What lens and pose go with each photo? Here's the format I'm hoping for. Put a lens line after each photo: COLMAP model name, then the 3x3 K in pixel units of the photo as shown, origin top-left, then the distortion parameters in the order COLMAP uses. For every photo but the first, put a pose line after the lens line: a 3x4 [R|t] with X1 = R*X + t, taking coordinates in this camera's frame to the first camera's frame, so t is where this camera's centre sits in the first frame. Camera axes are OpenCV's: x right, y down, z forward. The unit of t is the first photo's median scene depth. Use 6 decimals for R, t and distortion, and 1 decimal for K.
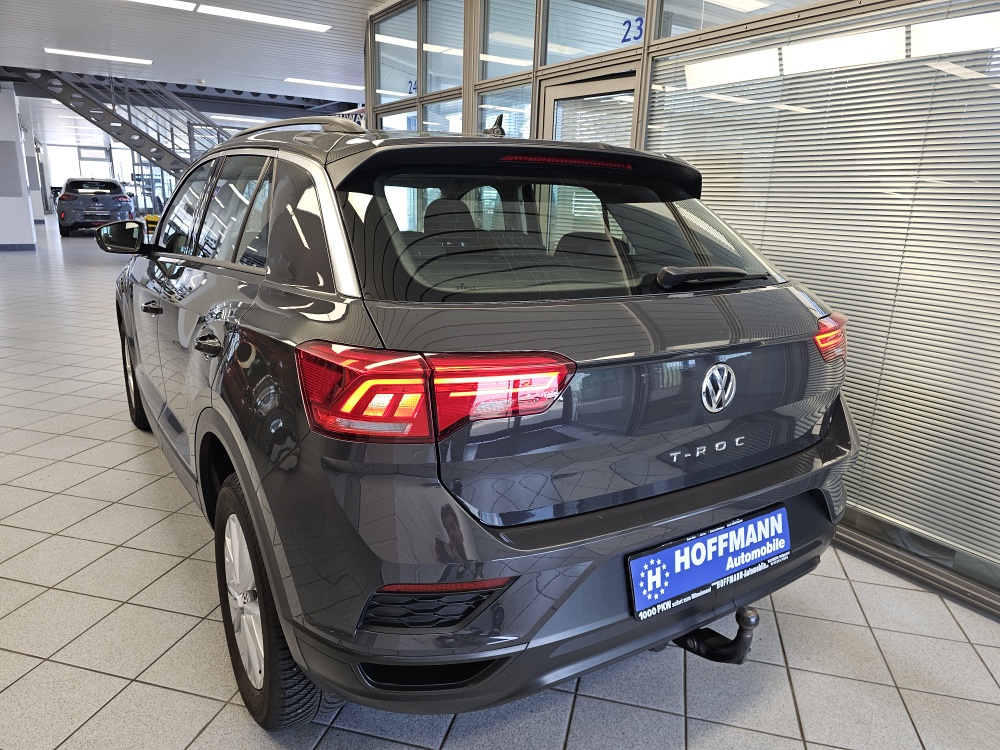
lens RADIAL K [[672.6, 0, 495.4], [0, 672.6, 377.4], [0, 0, 1]] dist [0.045427, -0.054436]
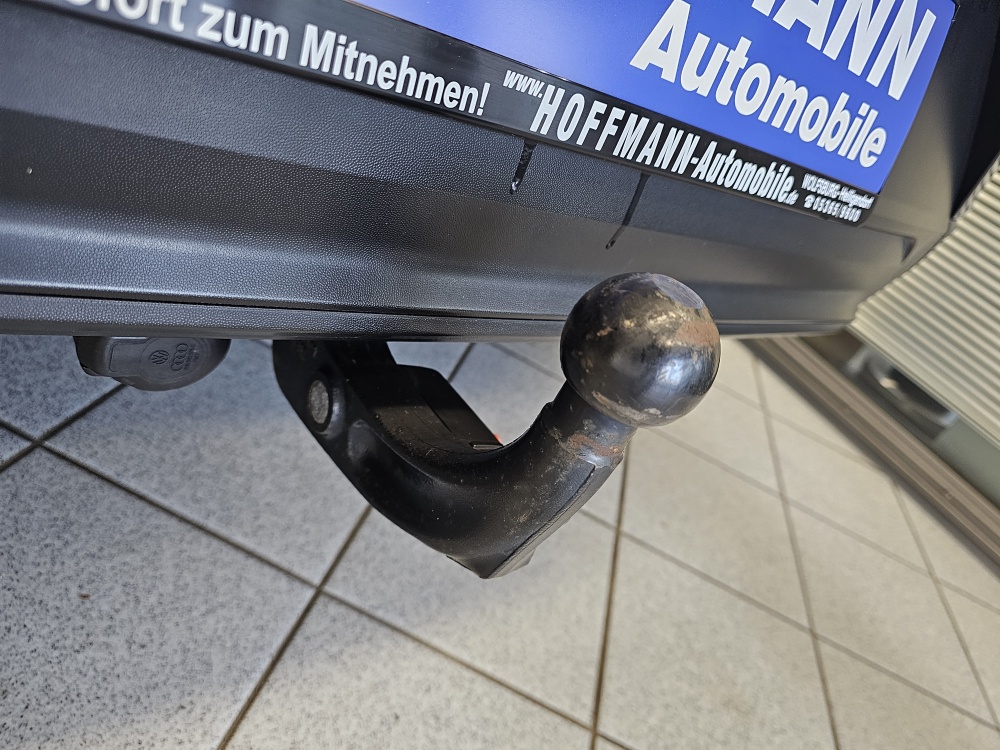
lens RADIAL K [[672.6, 0, 495.4], [0, 672.6, 377.4], [0, 0, 1]] dist [0.045427, -0.054436]
pose [[0.924463, 0.314715, 0.215224, 0.288233], [-0.368330, 0.883007, 0.290916, 0.301770], [-0.098489, -0.348214, 0.932227, 0.794255]]
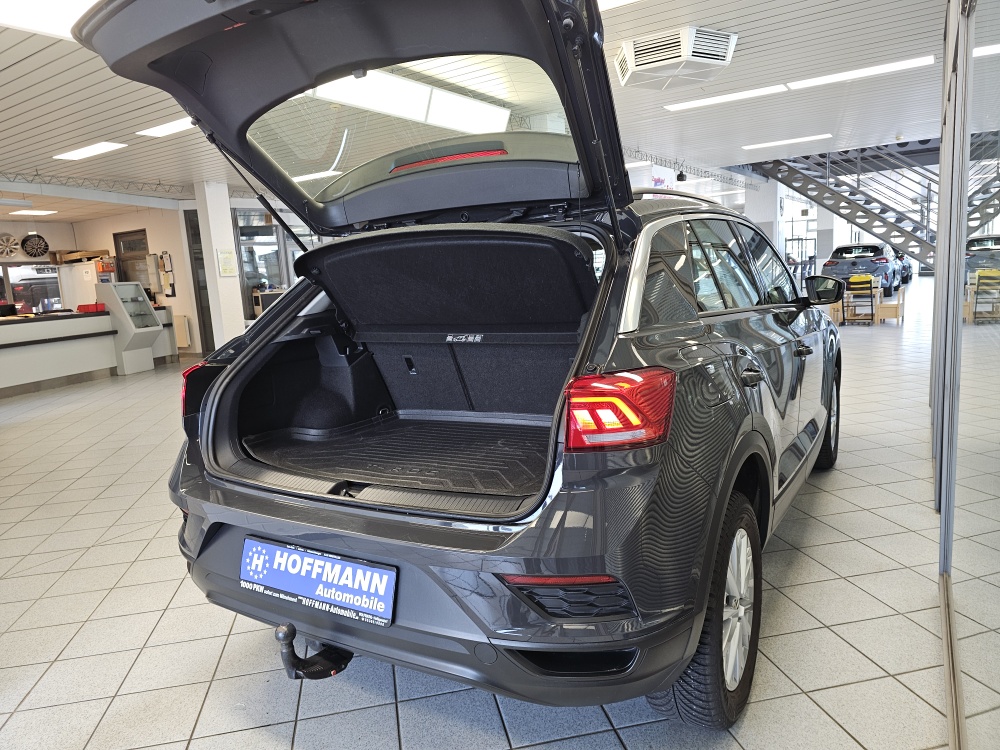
lens RADIAL K [[672.6, 0, 495.4], [0, 672.6, 377.4], [0, 0, 1]] dist [0.045427, -0.054436]
pose [[0.427427, 0.075298, -0.900909, 1.353226], [-0.156247, 0.987682, 0.008421, -0.106741], [0.890446, 0.137165, 0.433927, 0.707855]]
